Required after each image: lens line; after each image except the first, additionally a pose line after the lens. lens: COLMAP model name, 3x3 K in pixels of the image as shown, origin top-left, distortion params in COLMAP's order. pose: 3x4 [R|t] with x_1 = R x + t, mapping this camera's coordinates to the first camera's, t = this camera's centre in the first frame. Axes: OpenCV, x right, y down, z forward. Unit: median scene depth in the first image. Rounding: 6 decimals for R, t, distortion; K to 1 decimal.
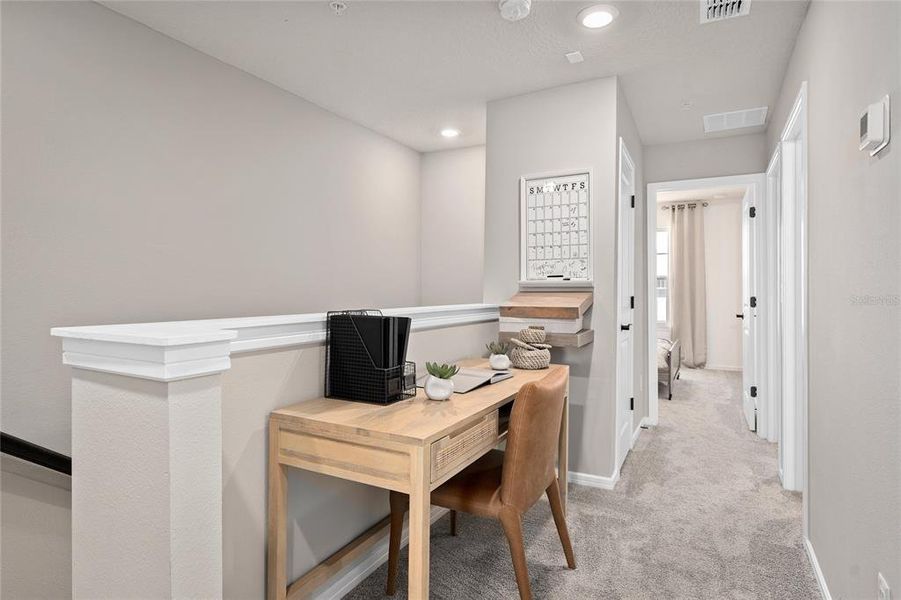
lens RADIAL K [[433.1, 0, 452.6], [0, 433.1, 288.0], [0, 0, 1]] dist [0.000337, 0.000793]
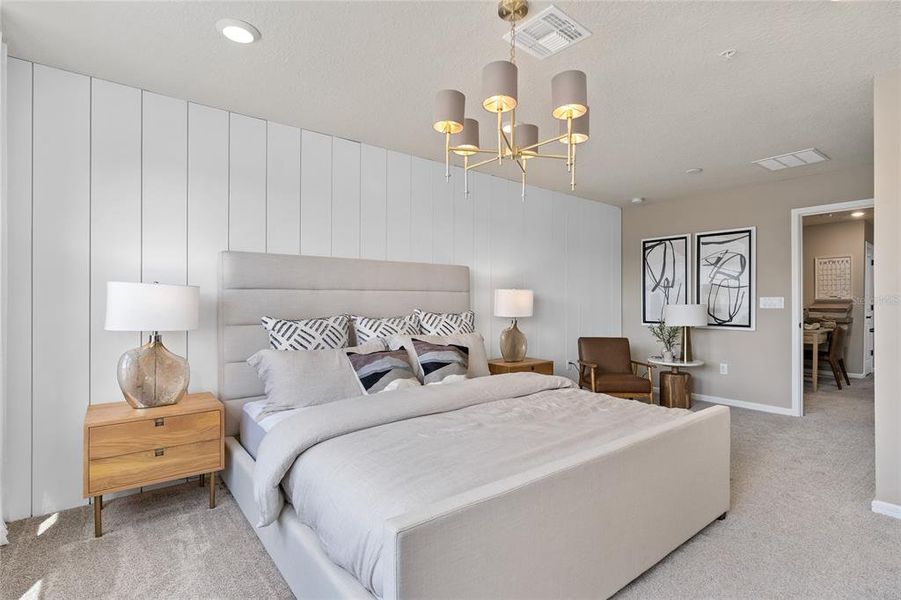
lens RADIAL K [[433.1, 0, 452.6], [0, 433.1, 288.0], [0, 0, 1]] dist [0.000337, 0.000793]
pose [[0.926870, 0.001874, -0.375378, -0.894243], [-0.008760, 0.999823, -0.016638, -0.016396], [0.375280, 0.018710, 0.926723, -2.236192]]
